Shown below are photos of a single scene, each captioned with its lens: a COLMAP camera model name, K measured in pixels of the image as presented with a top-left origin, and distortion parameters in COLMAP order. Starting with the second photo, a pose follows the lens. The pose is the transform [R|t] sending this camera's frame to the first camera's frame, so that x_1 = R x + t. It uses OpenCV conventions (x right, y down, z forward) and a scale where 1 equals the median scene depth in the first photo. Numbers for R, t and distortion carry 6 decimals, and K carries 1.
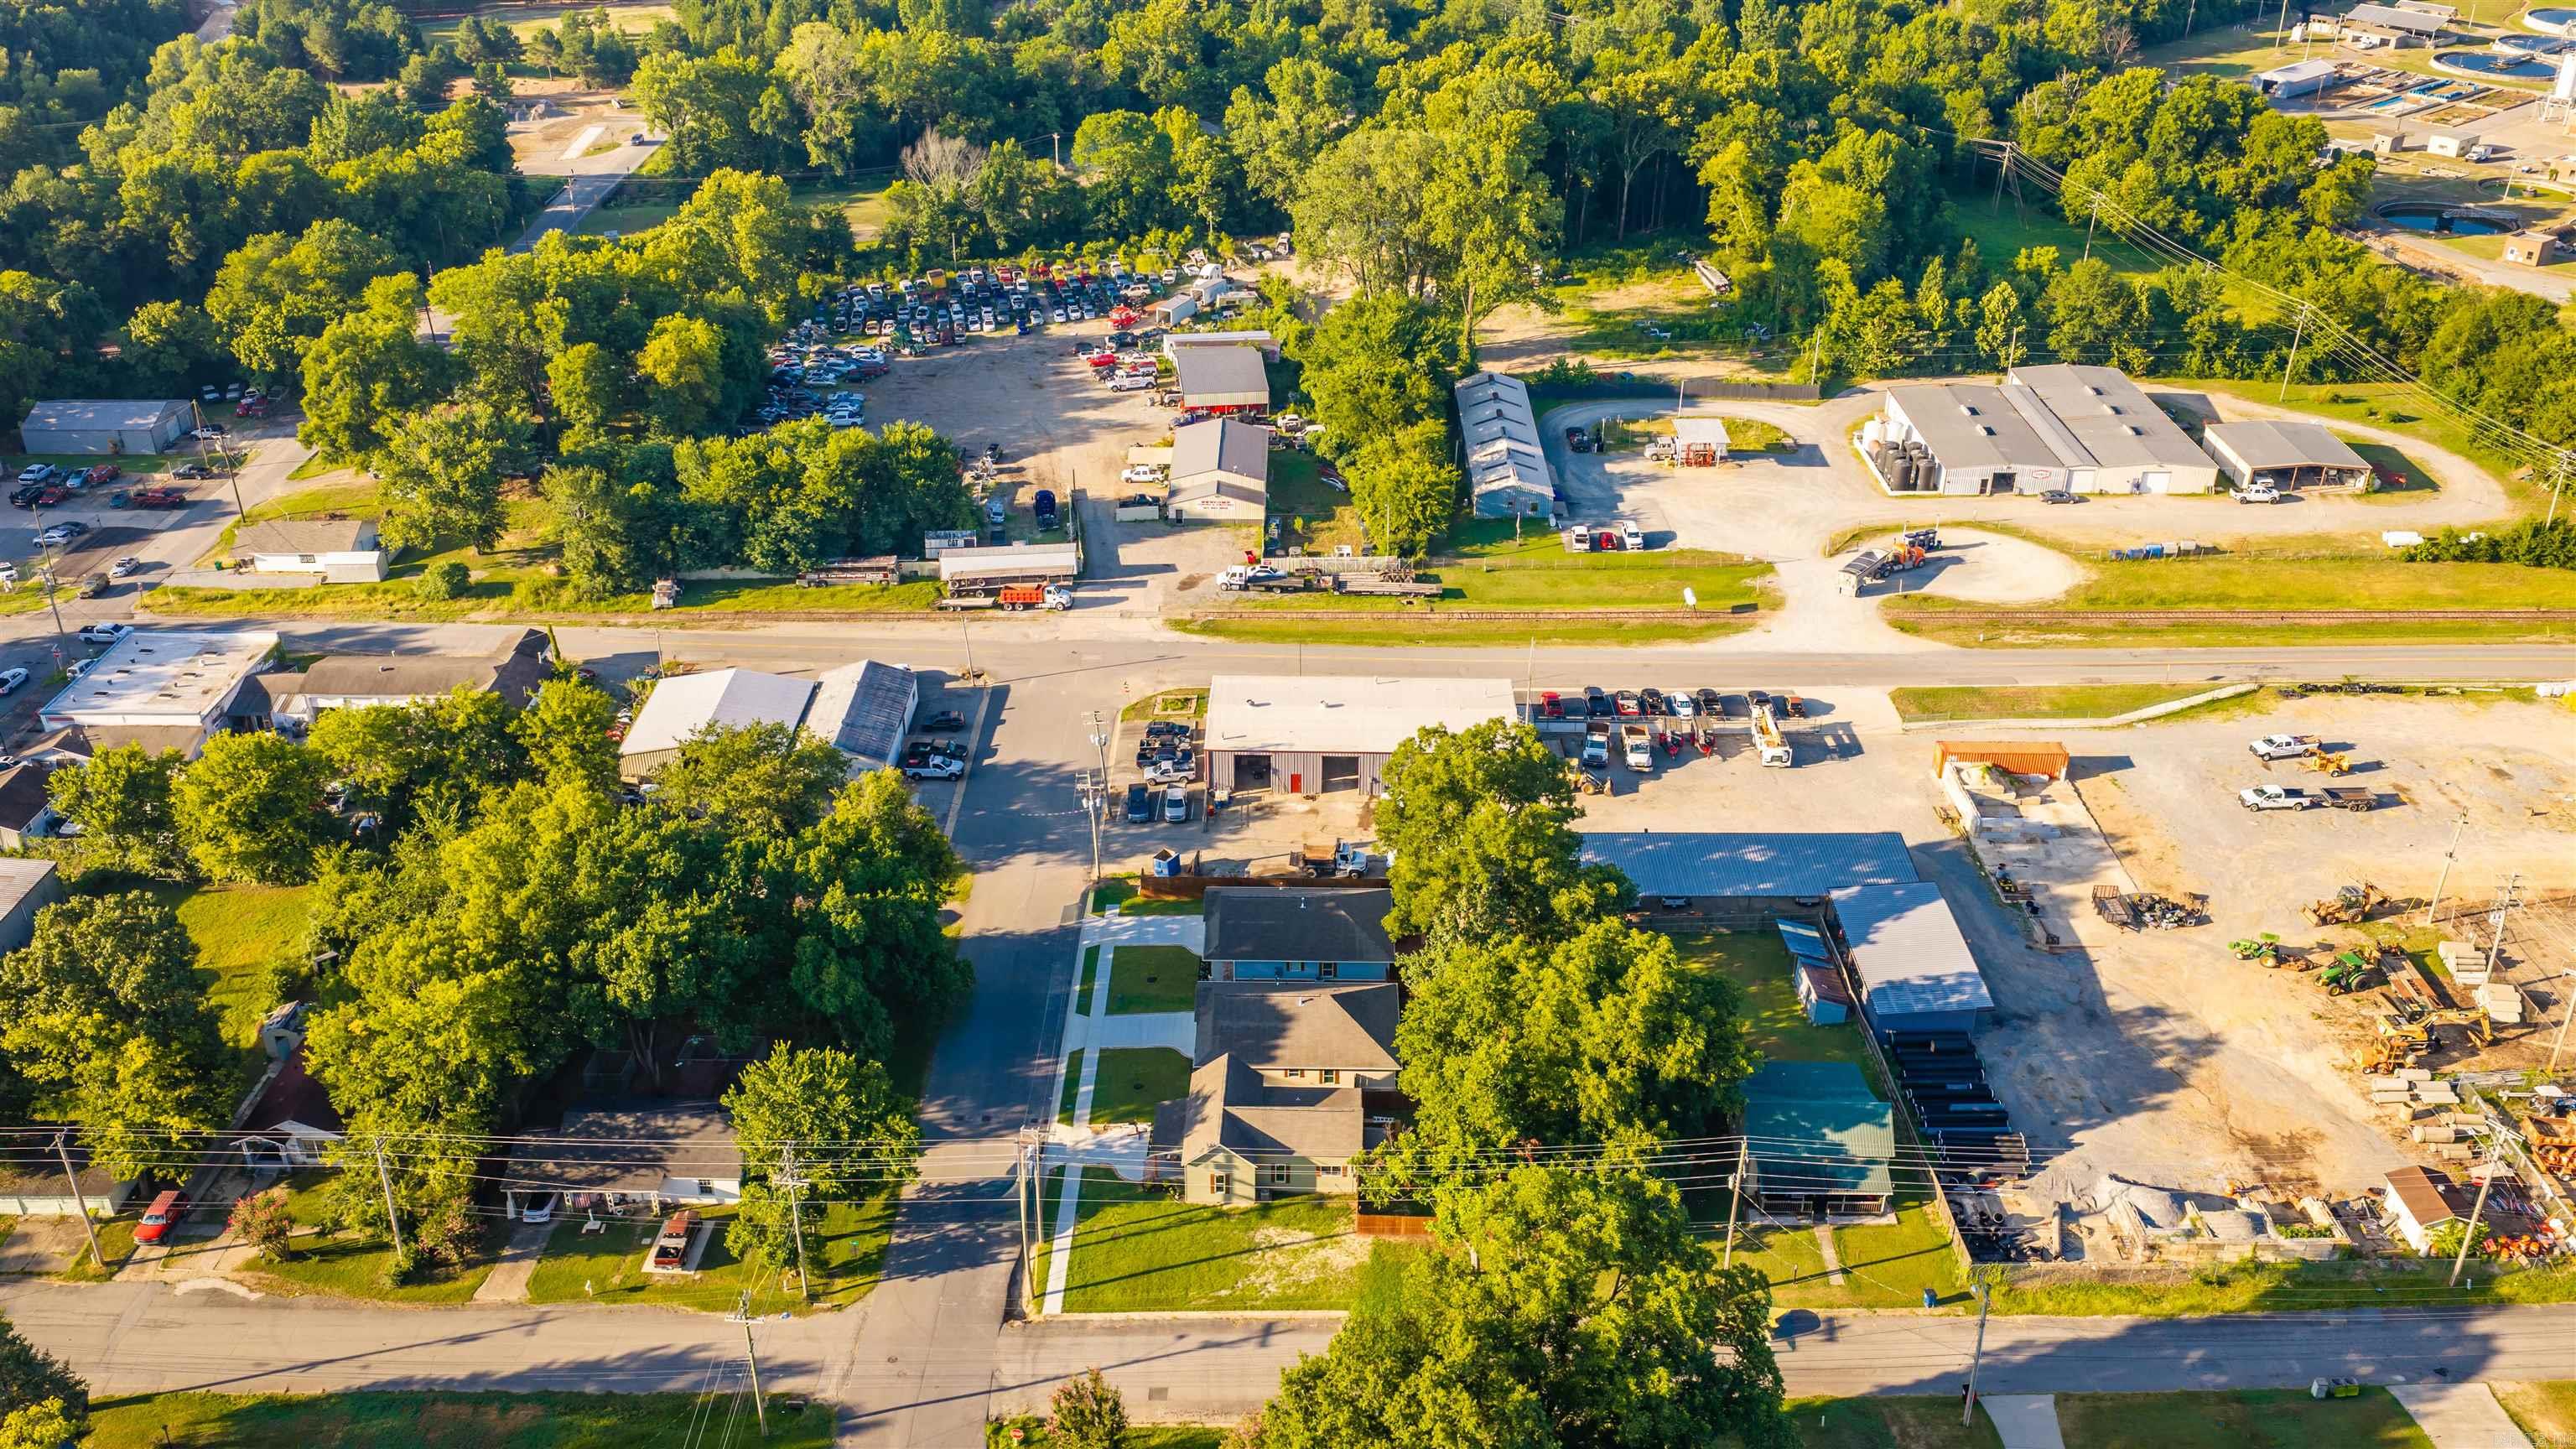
lens RADIAL K [[2141.1, 0, 1278.9], [0, 2141.1, 736.2], [0, 0, 1]] dist [0.042062, -0.117827]
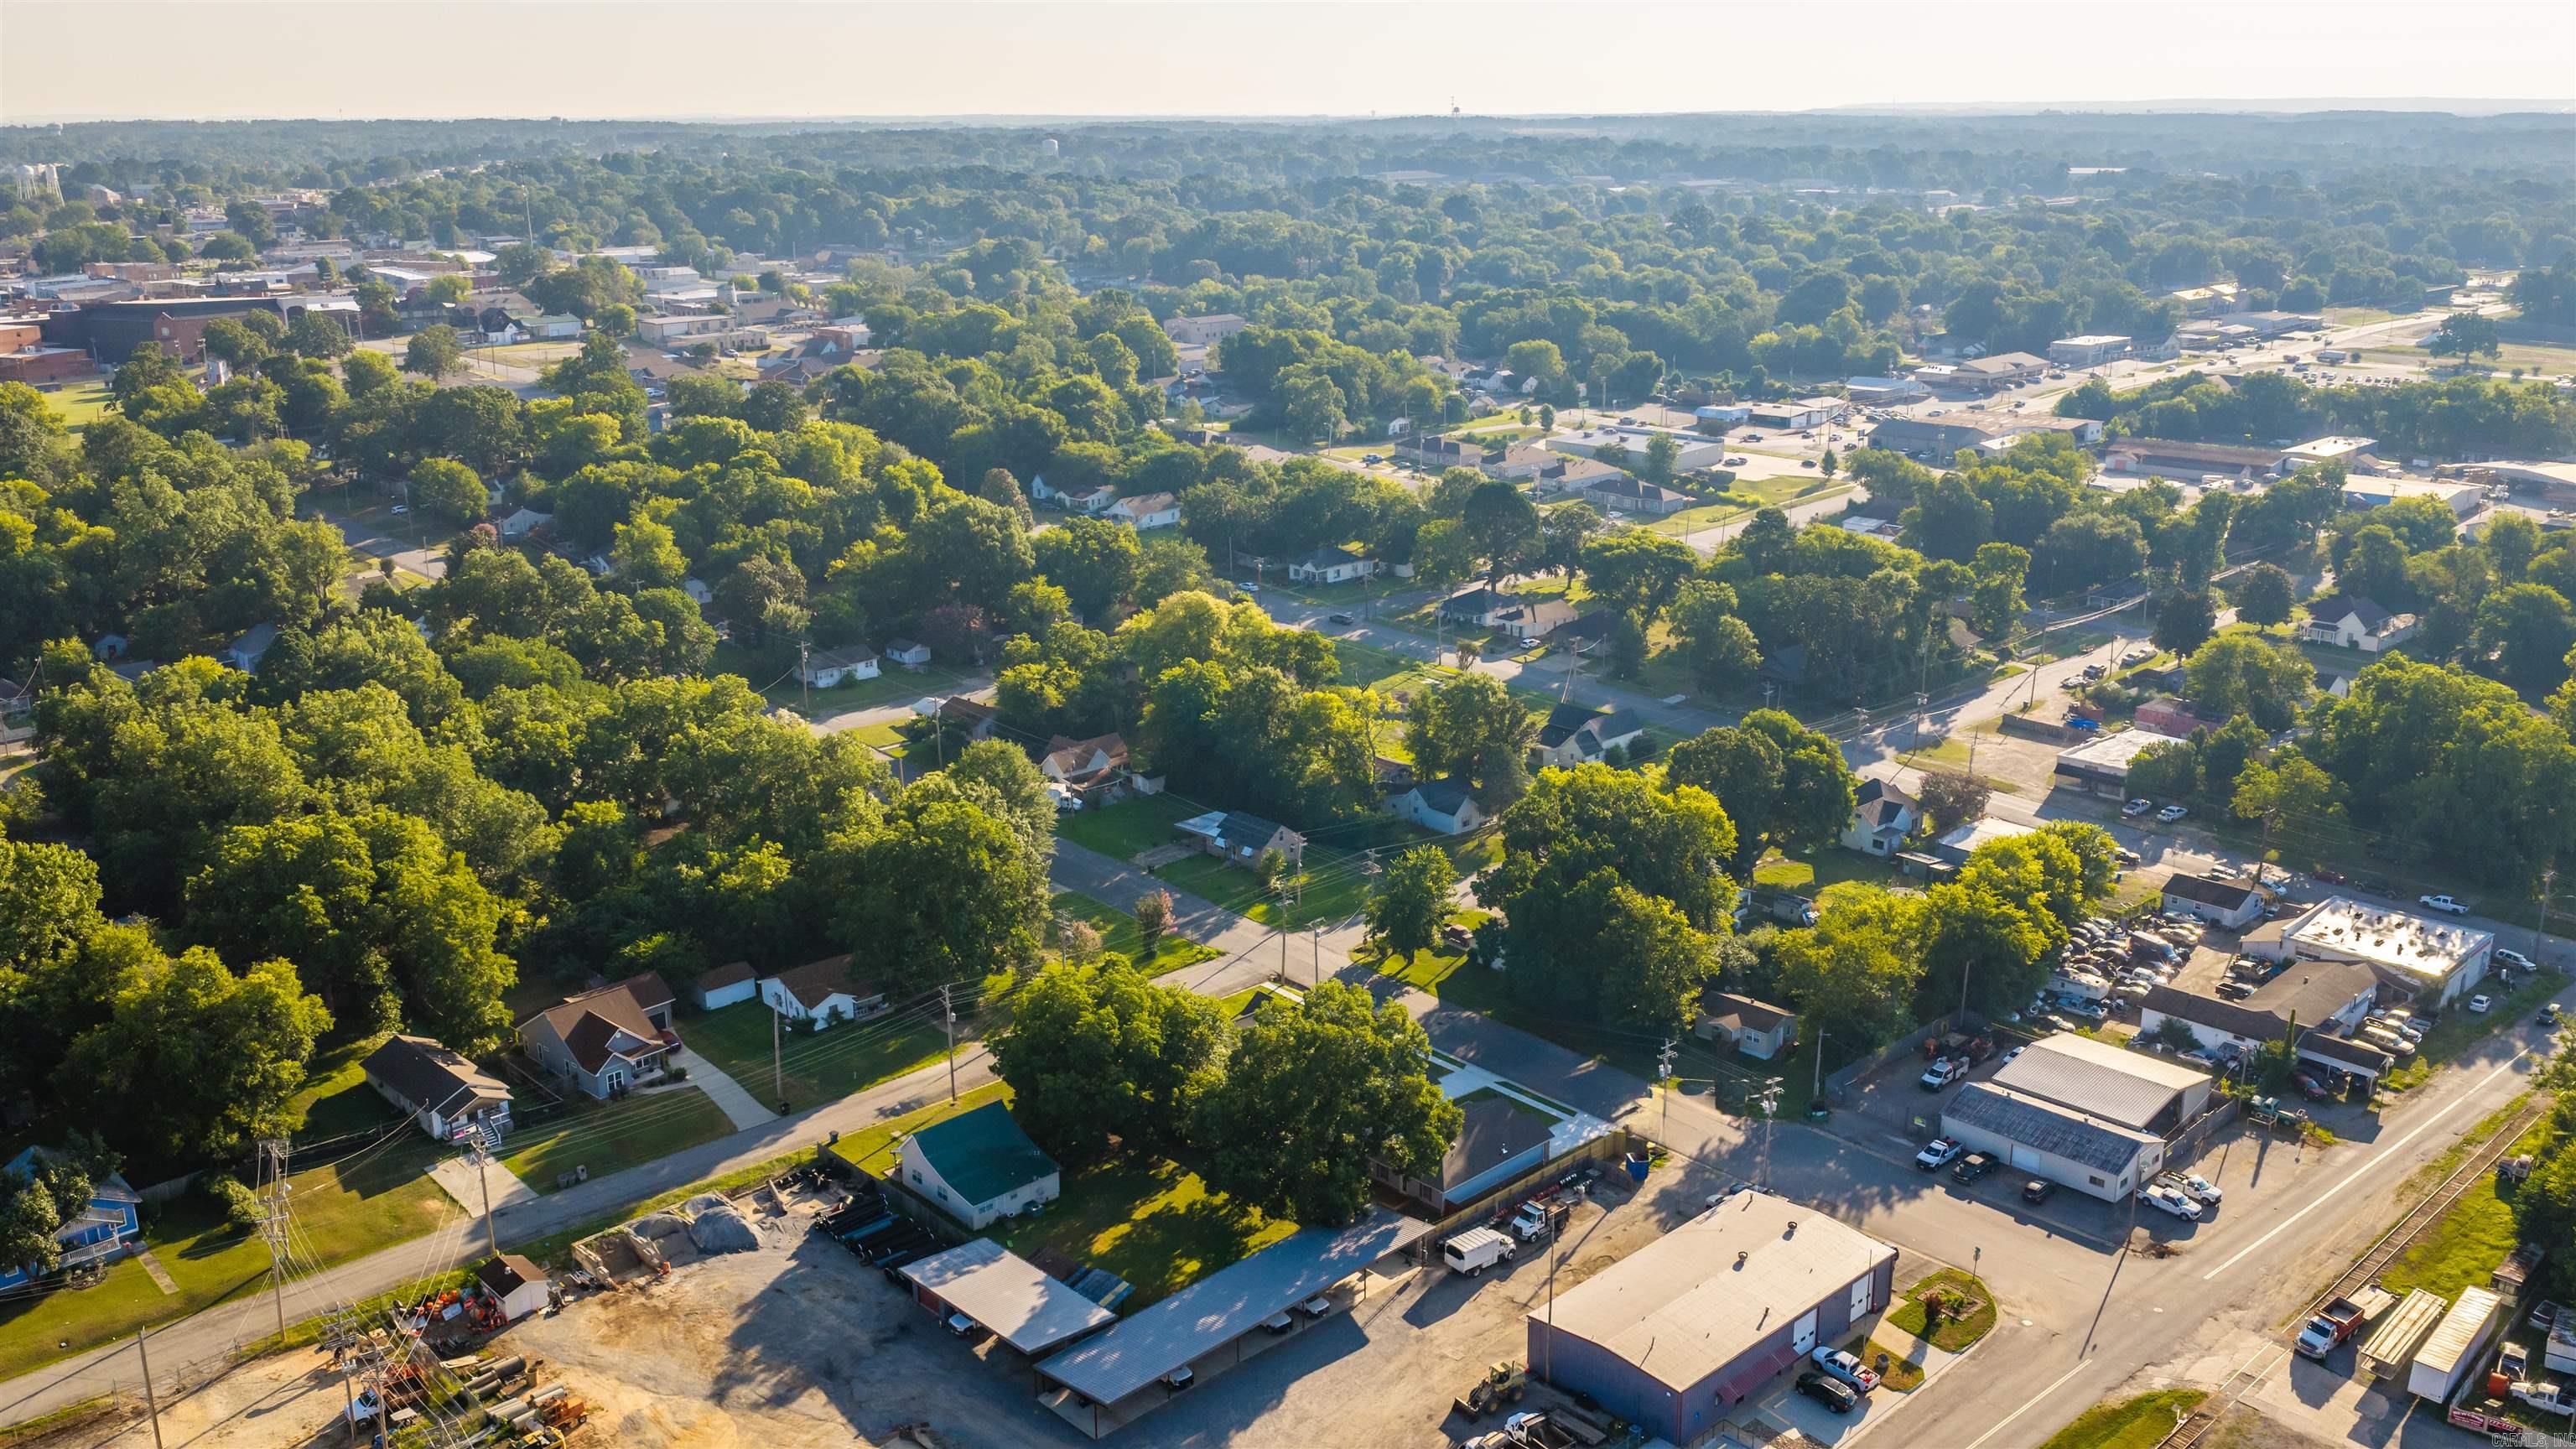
lens RADIAL K [[2141.1, 0, 1278.9], [0, 2141.1, 736.2], [0, 0, 1]] dist [0.042062, -0.117827]
pose [[-0.714486, 0.208981, -0.667710, 0.857160], [-0.323173, 0.747862, 0.579881, -0.761352], [0.620539, 0.630103, -0.466800, 1.441002]]
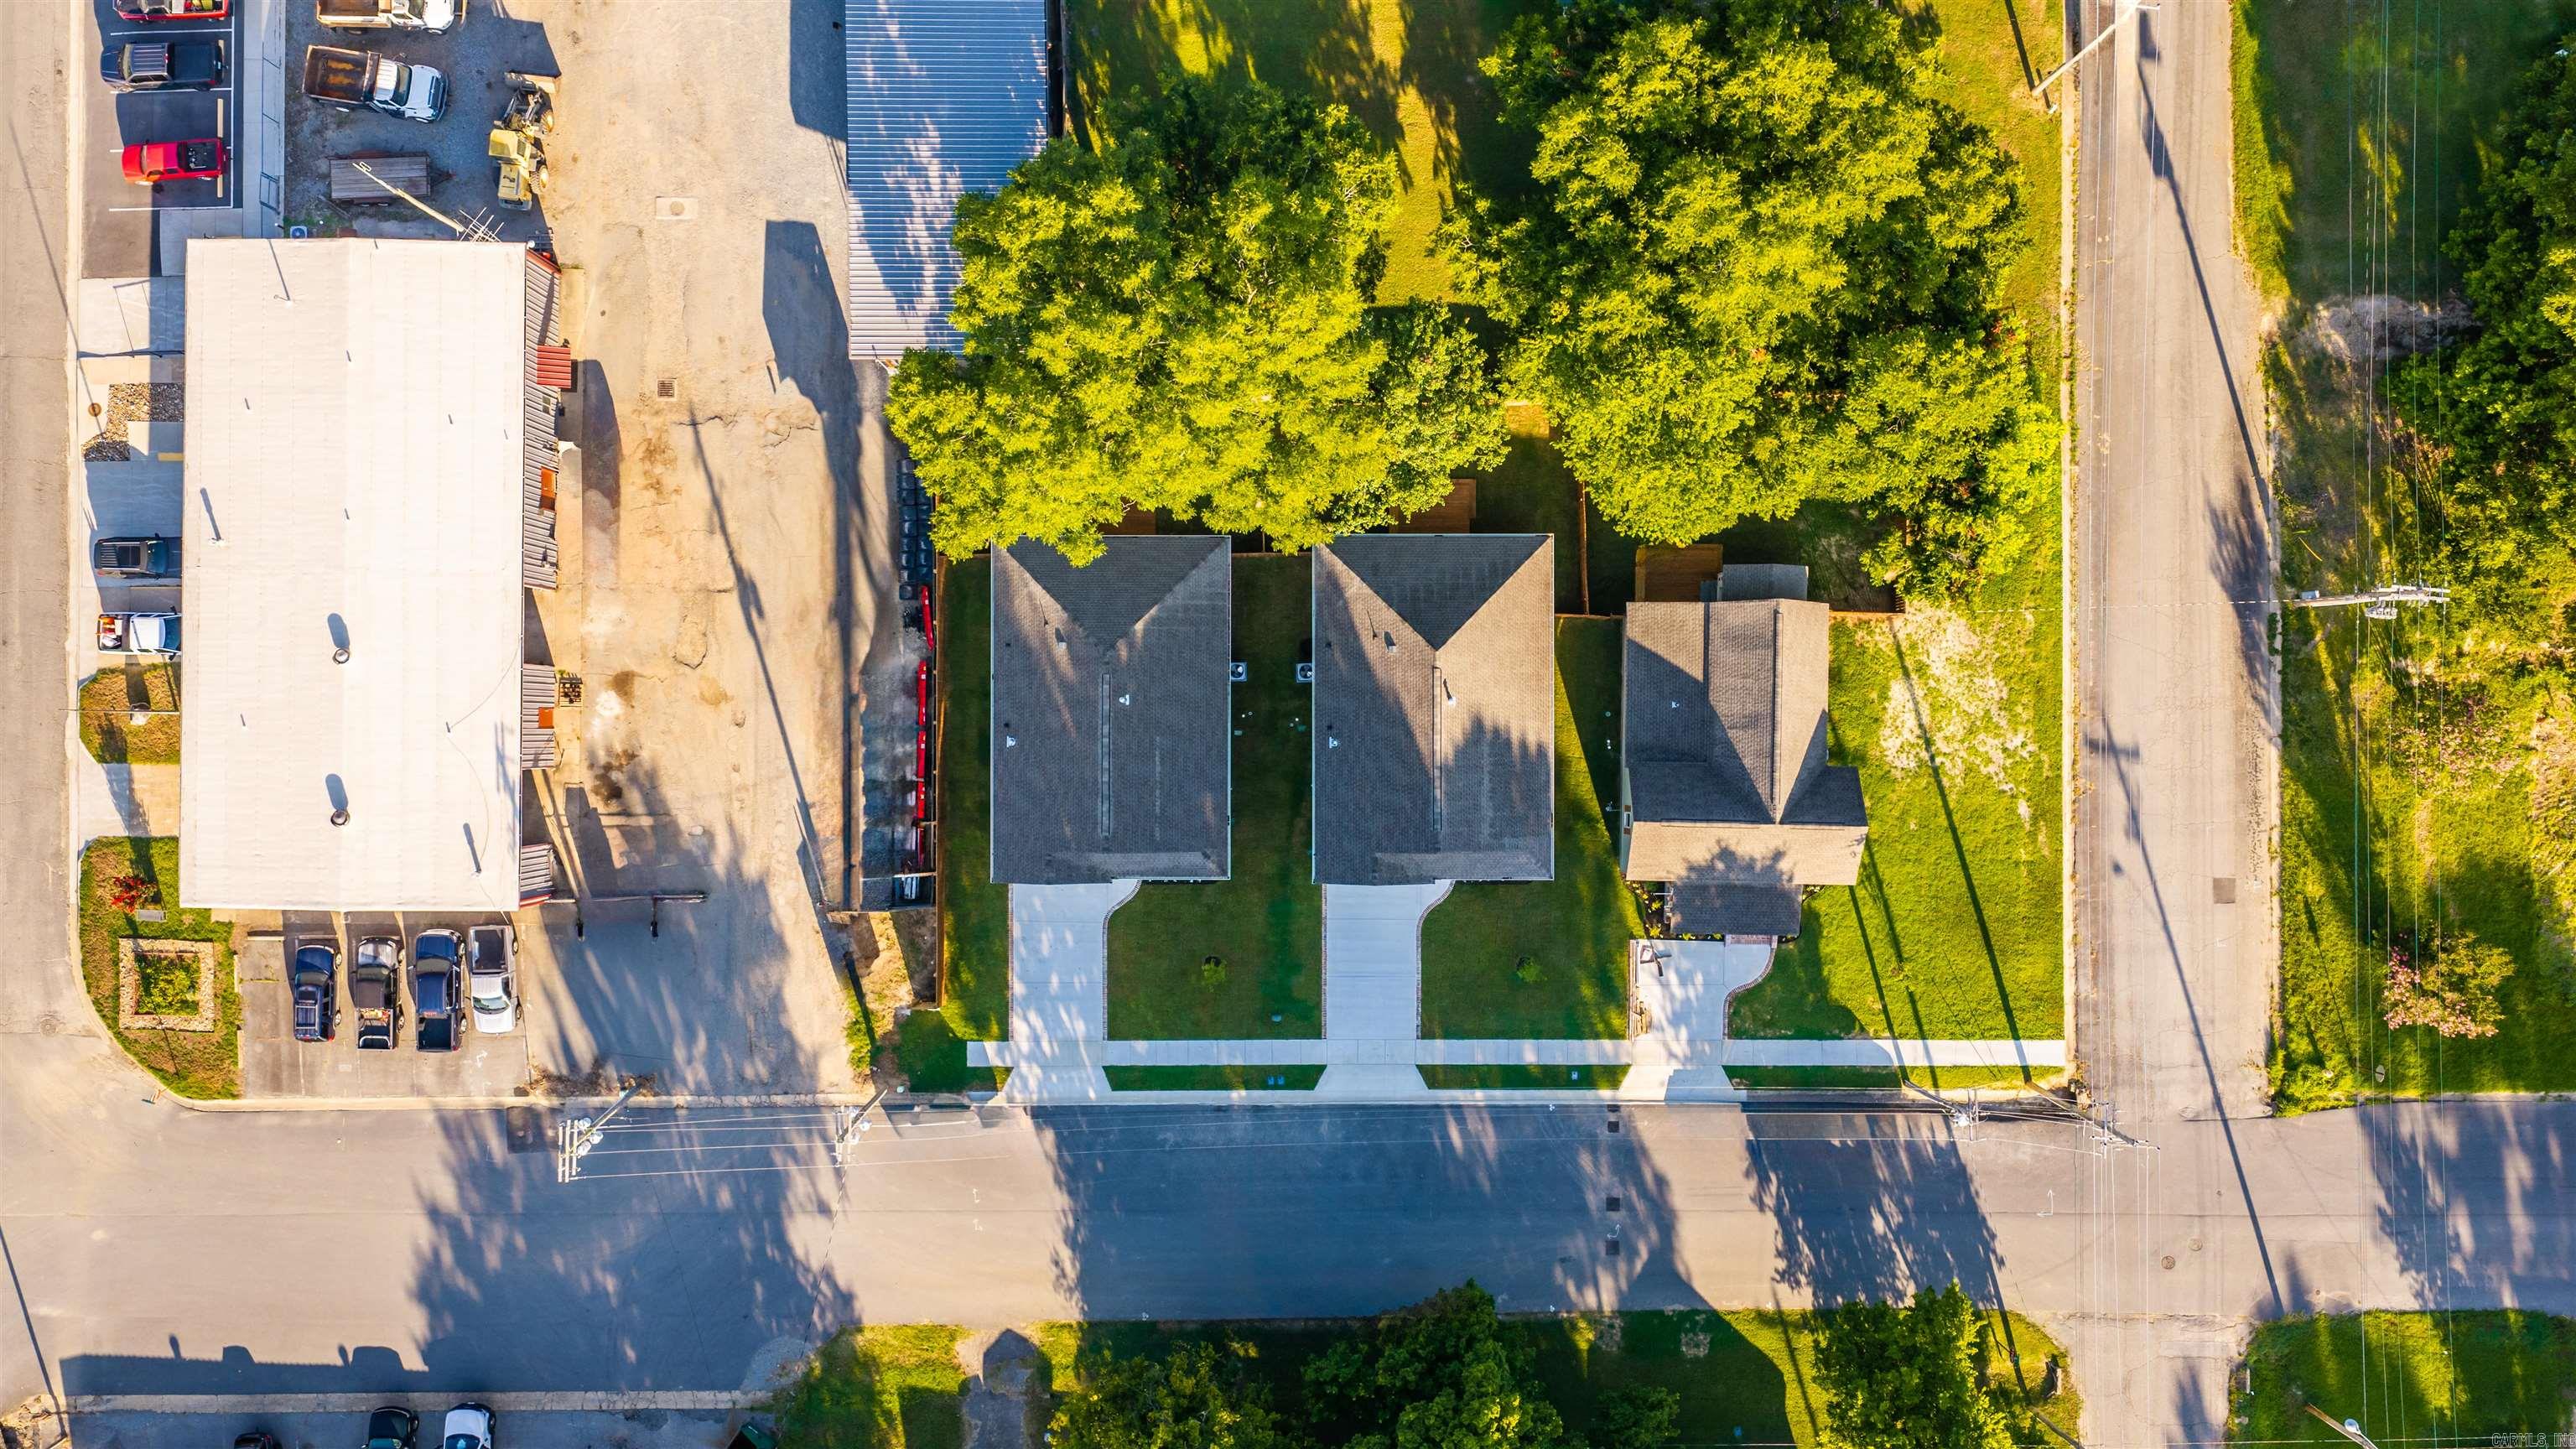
lens RADIAL K [[2163.0, 0, 1285.4], [0, 2163.0, 735.2], [0, 0, 1]] dist [0.031269, -0.066290]
pose [[-0.015767, -0.999872, 0.002672, 0.000028], [0.480700, -0.005237, 0.876869, -0.403326], [-0.876743, 0.015110, 0.480721, 0.749230]]
